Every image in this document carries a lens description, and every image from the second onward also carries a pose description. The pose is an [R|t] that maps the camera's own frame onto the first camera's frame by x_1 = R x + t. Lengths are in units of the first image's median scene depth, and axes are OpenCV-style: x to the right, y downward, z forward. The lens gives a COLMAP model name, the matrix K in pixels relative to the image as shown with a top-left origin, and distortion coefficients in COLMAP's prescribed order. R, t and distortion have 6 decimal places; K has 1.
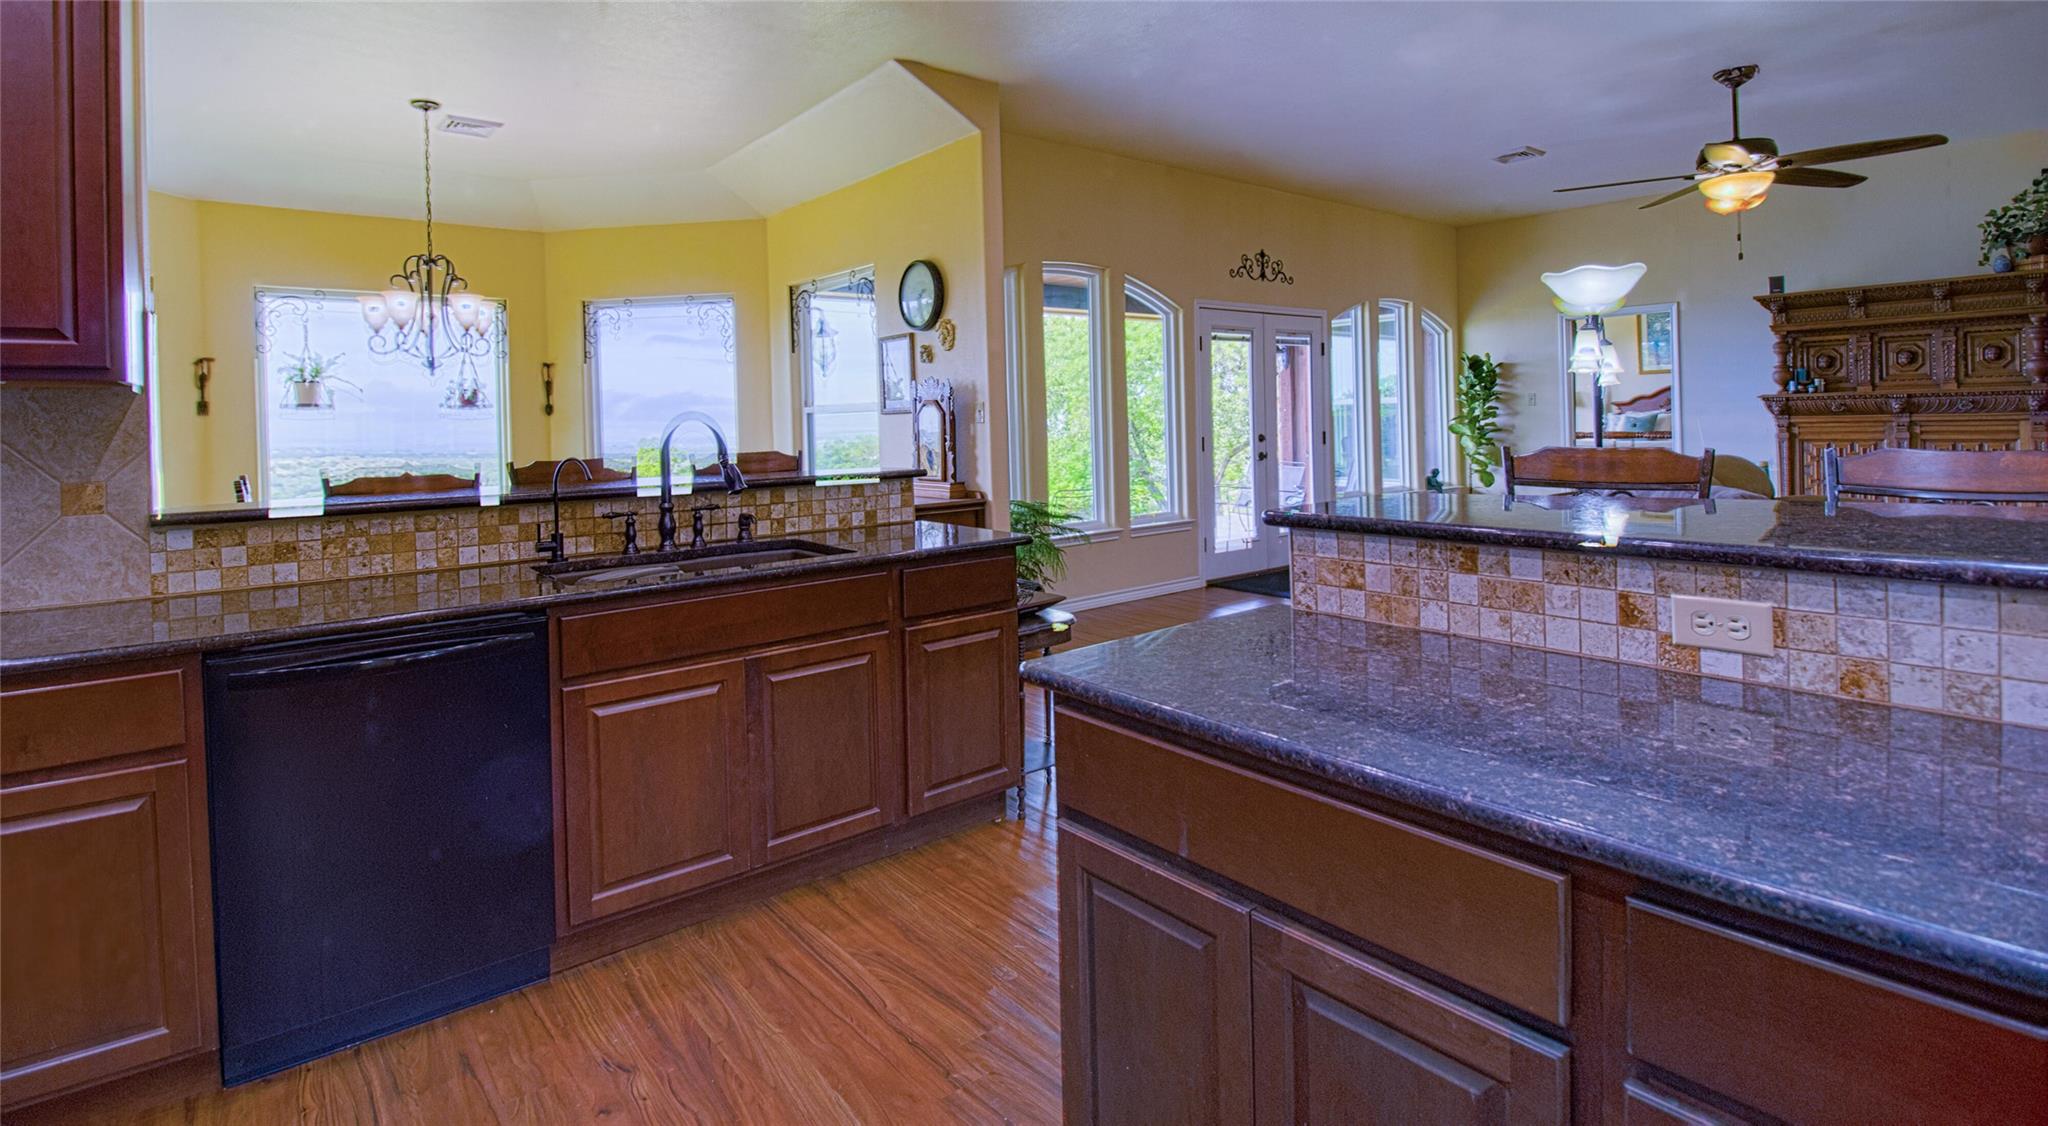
lens RADIAL K [[959.2, 0, 992.1], [0, 959.2, 432.4], [0, 0, 1]] dist [-0.031142, -0.000795]
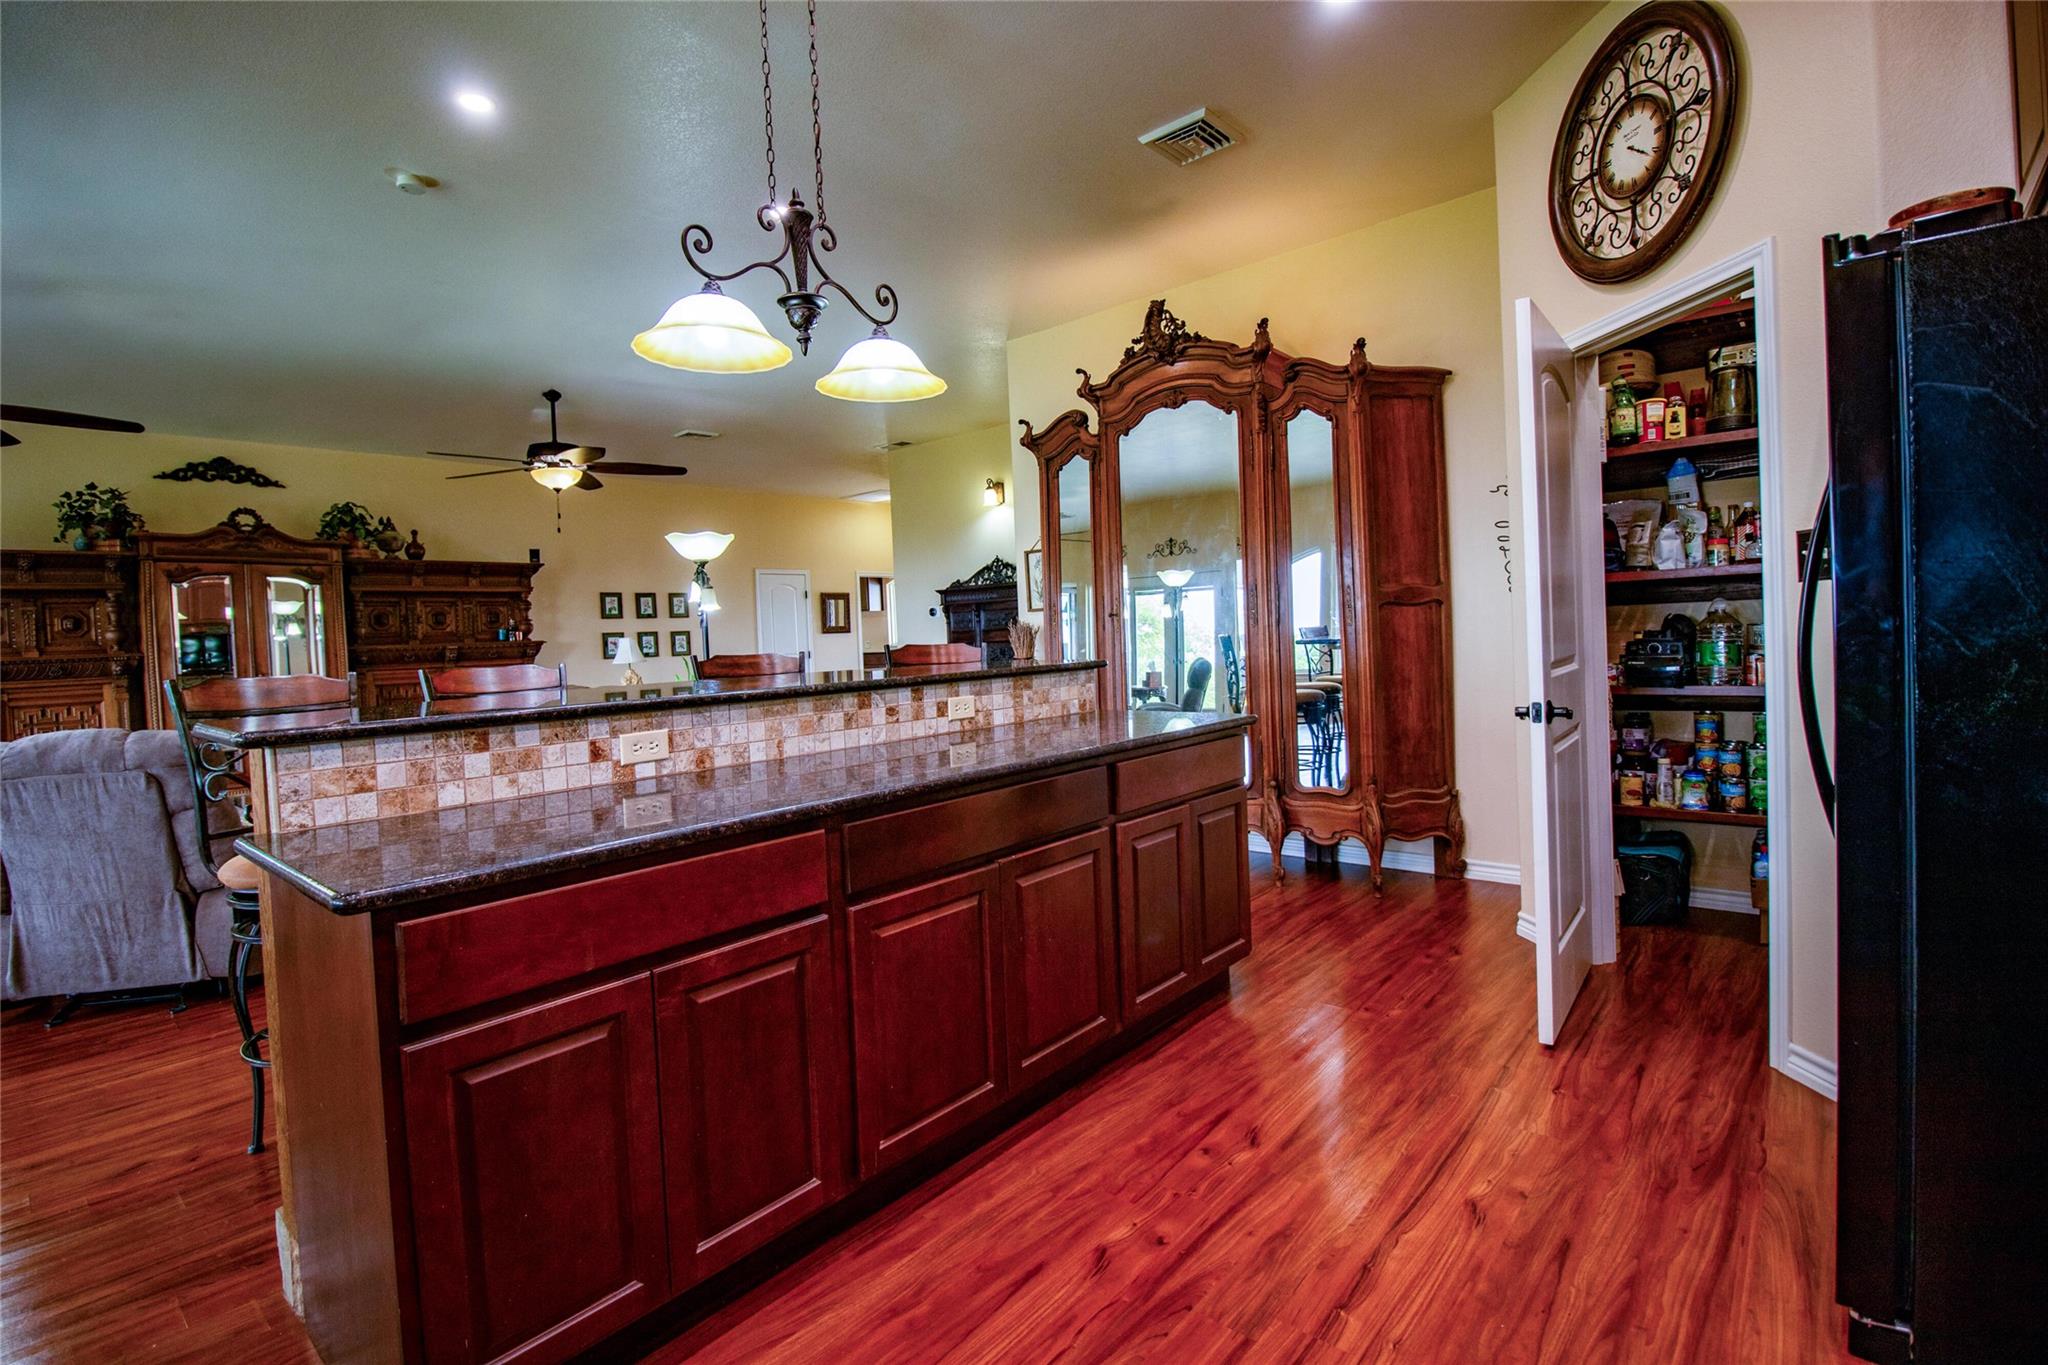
lens RADIAL K [[944.8, 0, 1019.7], [0, 944.8, 654.7], [0, 0, 1]] dist [0.001482, -0.014047]
pose [[-0.202491, 0.010375, 0.979229, -0.211281], [0.059298, 0.998239, 0.001685, 0.014333], [-0.977487, 0.058407, -0.202749, 0.132066]]
